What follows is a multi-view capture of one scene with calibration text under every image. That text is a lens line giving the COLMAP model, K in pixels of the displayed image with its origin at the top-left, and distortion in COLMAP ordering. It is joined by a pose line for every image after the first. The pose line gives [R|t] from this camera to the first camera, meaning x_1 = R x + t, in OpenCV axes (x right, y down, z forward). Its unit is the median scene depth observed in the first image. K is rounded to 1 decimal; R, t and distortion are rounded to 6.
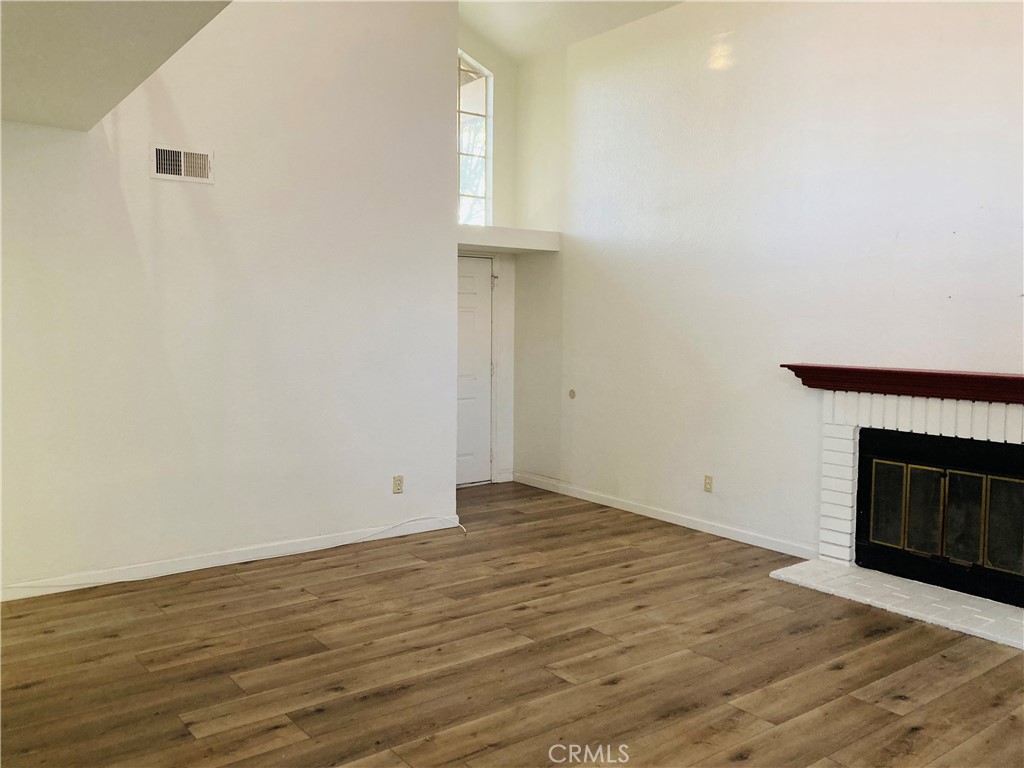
lens RADIAL K [[838.3, 0, 512.0], [0, 838.3, 384.0], [0, 0, 1]] dist [-0.001434, 0.000357]
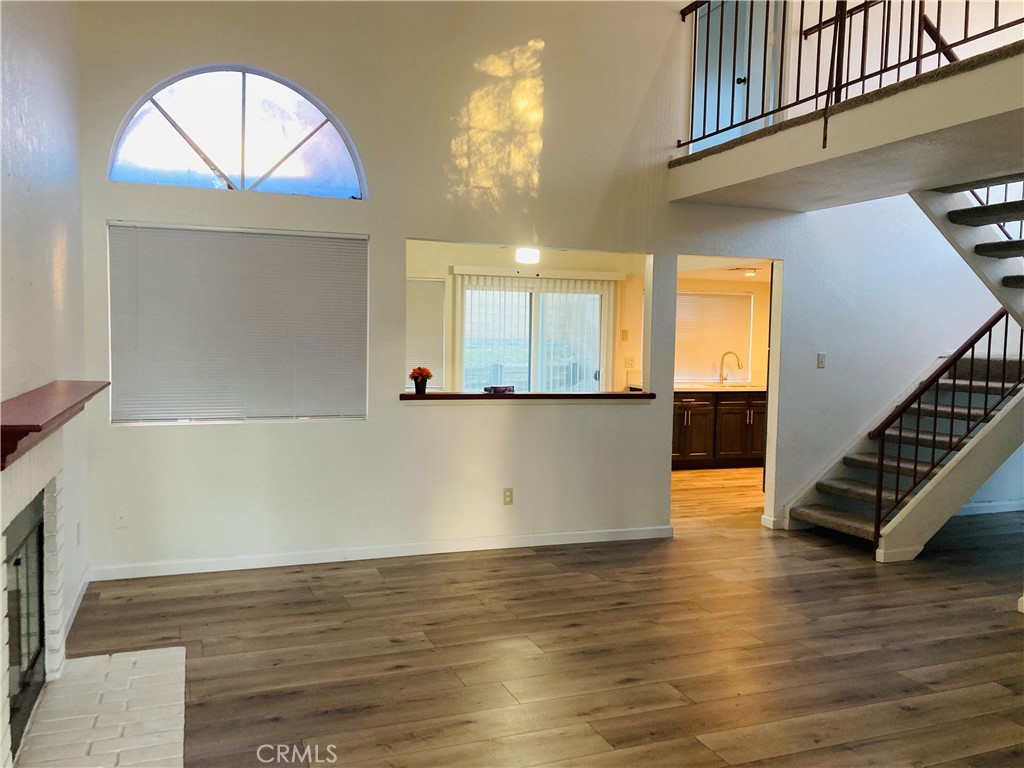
lens RADIAL K [[838.3, 0, 512.0], [0, 838.3, 384.0], [0, 0, 1]] dist [-0.001434, 0.000357]
pose [[-0.959542, -0.044952, 0.277953, -0.013866], [-0.006907, 0.990635, 0.136365, -0.151946], [-0.281479, 0.128928, -0.950866, 1.974373]]
